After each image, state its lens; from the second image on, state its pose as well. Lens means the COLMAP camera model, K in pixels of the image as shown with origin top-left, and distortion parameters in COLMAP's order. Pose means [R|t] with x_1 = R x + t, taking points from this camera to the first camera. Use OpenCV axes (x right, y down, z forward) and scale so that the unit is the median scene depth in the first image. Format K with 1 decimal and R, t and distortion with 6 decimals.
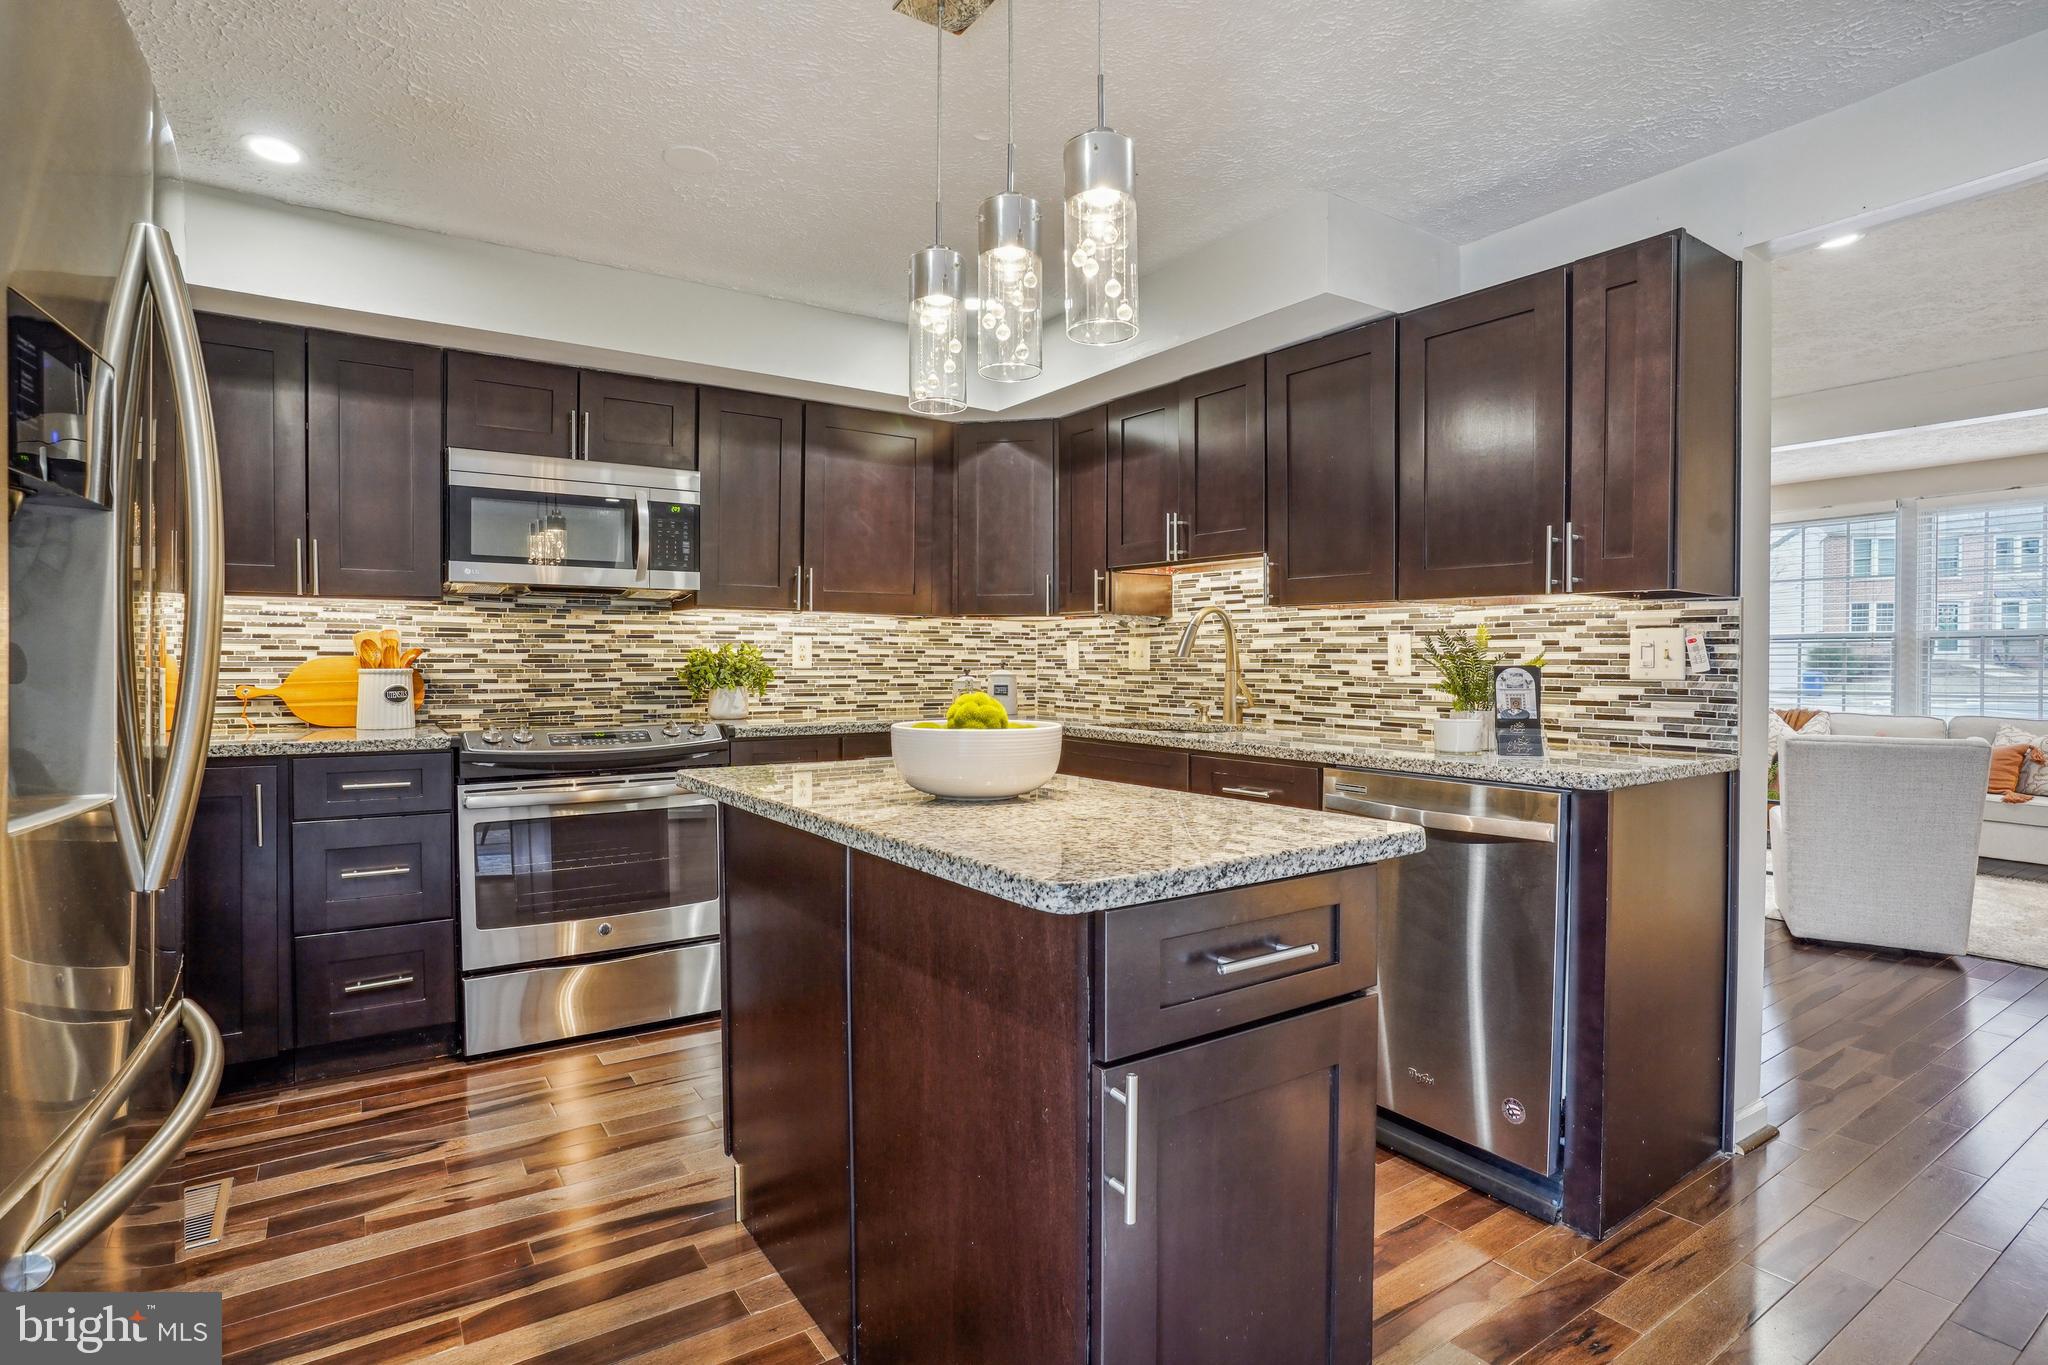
lens RADIAL K [[1040.2, 0, 1037.2], [0, 1040.2, 680.2], [0, 0, 1]] dist [-0.038360, 0.001607]
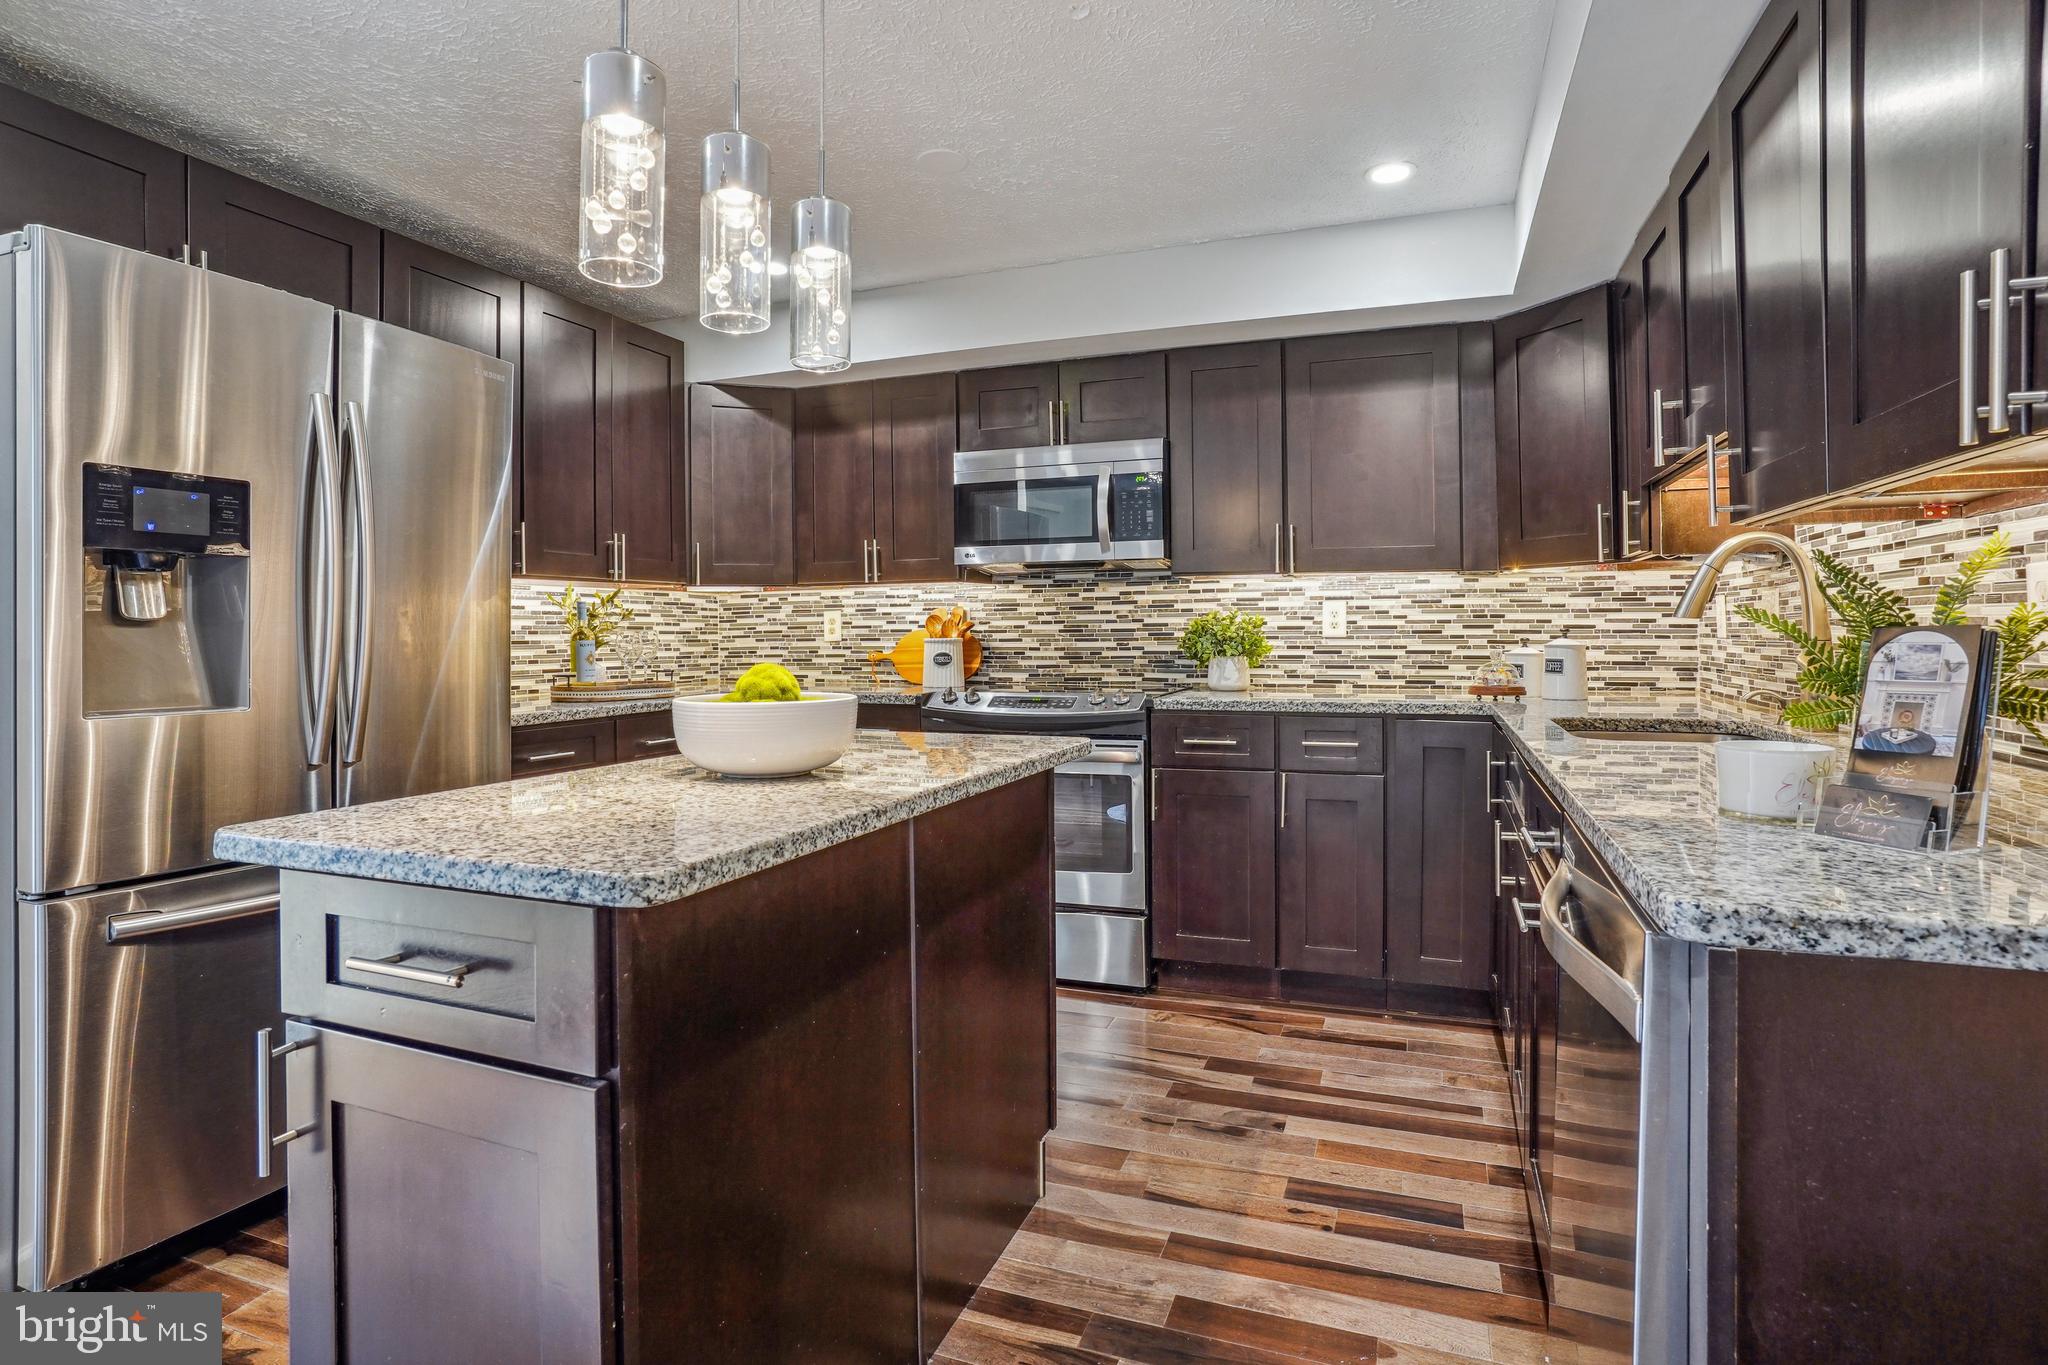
lens RADIAL K [[1054.4, 0, 1021.2], [0, 1054.4, 631.6], [0, 0, 1]] dist [-0.042242, 0.000631]
pose [[0.572120, -0.007153, -0.820138, 0.402110], [-0.007771, 0.999870, -0.014141, -0.001685], [0.820133, 0.014464, 0.571990, 0.306422]]
